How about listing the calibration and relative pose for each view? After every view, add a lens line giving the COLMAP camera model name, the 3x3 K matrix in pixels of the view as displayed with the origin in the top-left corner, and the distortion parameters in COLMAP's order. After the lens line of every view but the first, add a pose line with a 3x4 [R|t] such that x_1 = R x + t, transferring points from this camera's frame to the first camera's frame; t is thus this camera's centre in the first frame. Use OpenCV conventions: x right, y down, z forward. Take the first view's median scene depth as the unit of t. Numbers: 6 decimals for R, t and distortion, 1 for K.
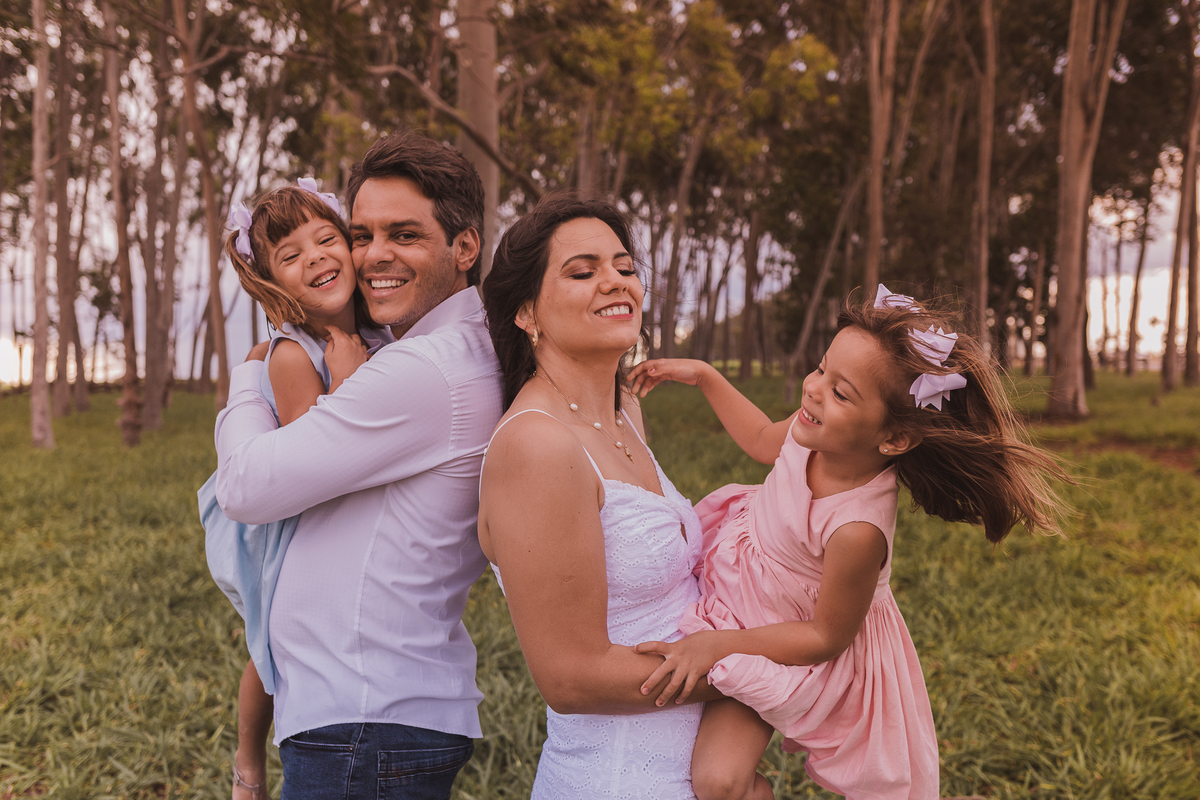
lens RADIAL K [[1201.1, 0, 598.6], [0, 1201.1, 395.6], [0, 0, 1]] dist [-0.003285, 0.032384]
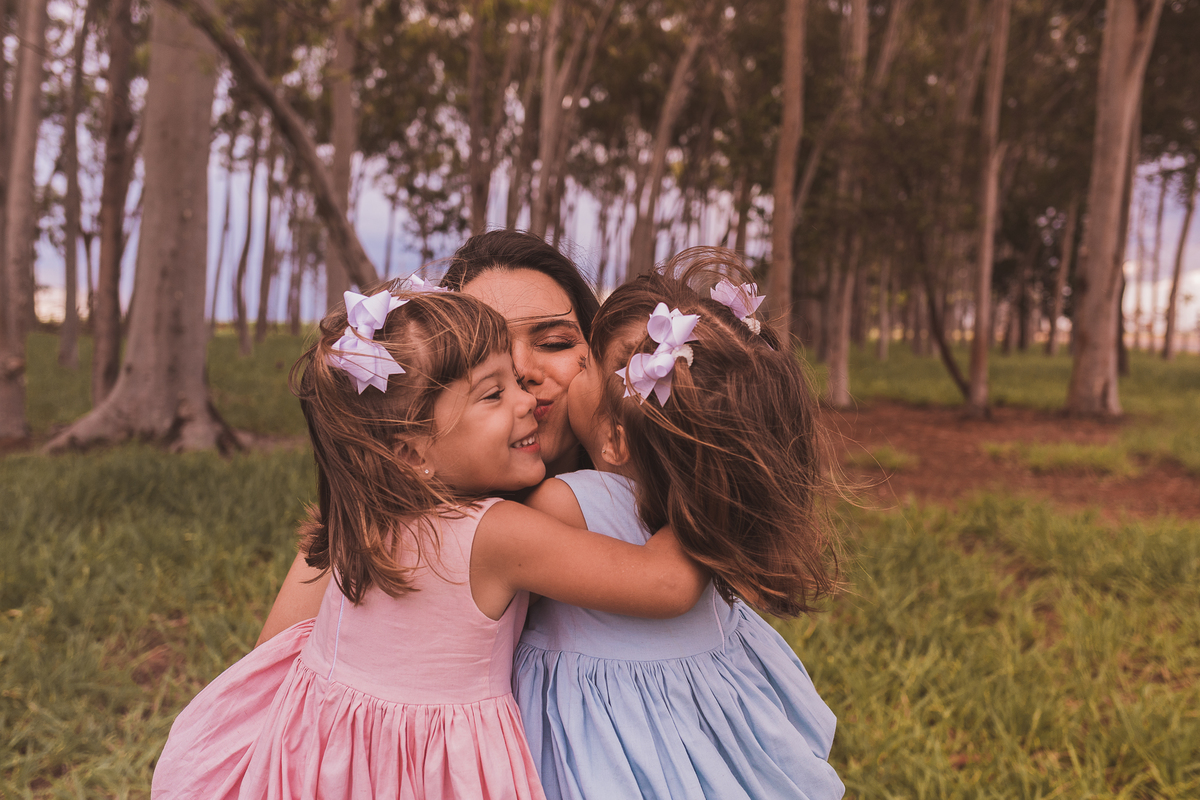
lens RADIAL K [[1220.8, 0, 617.2], [0, 1220.8, 400.3], [0, 0, 1]] dist [0.010847, 0.012699]
pose [[0.999388, 0.034803, 0.003582, 0.256681], [-0.034911, 0.998710, 0.036872, -0.028896], [-0.002295, -0.036975, 0.999314, 0.676480]]
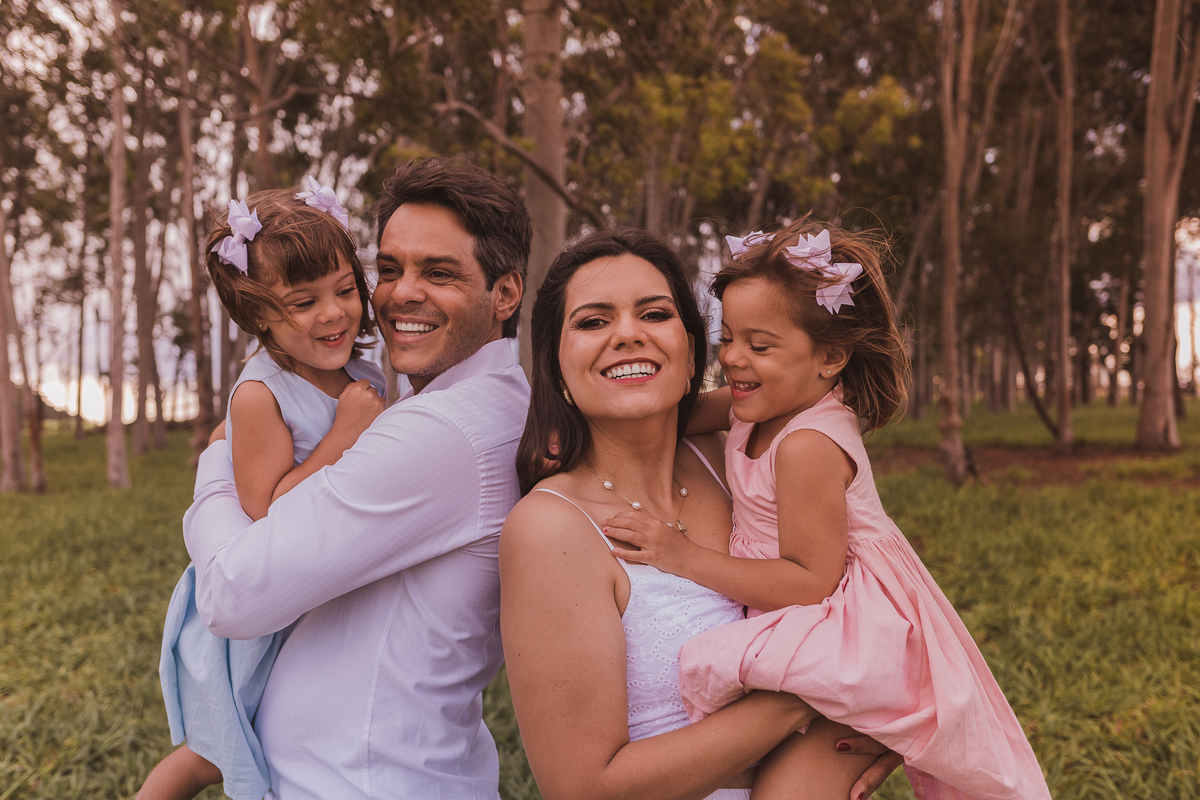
lens RADIAL K [[1199.5, 0, 603.8], [0, 1199.5, 398.2], [0, 0, 1]] dist [0.008830, 0.013972]
pose [[0.998370, -0.010123, -0.056161, 0.003453], [0.008690, 0.999632, -0.025697, -0.005159], [0.056401, 0.025167, 0.998091, 0.033149]]
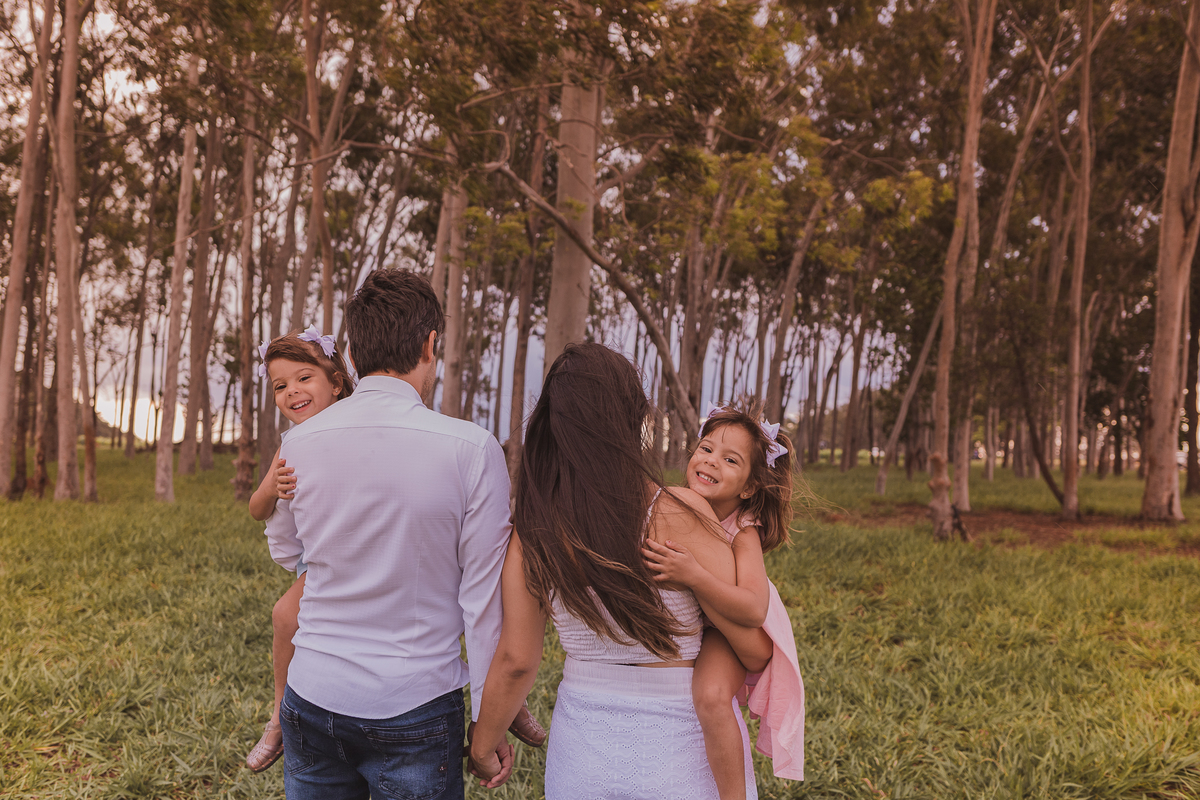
lens RADIAL K [[1199.5, 0, 603.8], [0, 1199.5, 398.2], [0, 0, 1]] dist [0.008830, 0.013972]
pose [[0.994753, 0.040145, -0.094101, 0.063562], [-0.046193, 0.996944, -0.062995, 0.001577], [0.091284, 0.067012, 0.993568, -0.093054]]
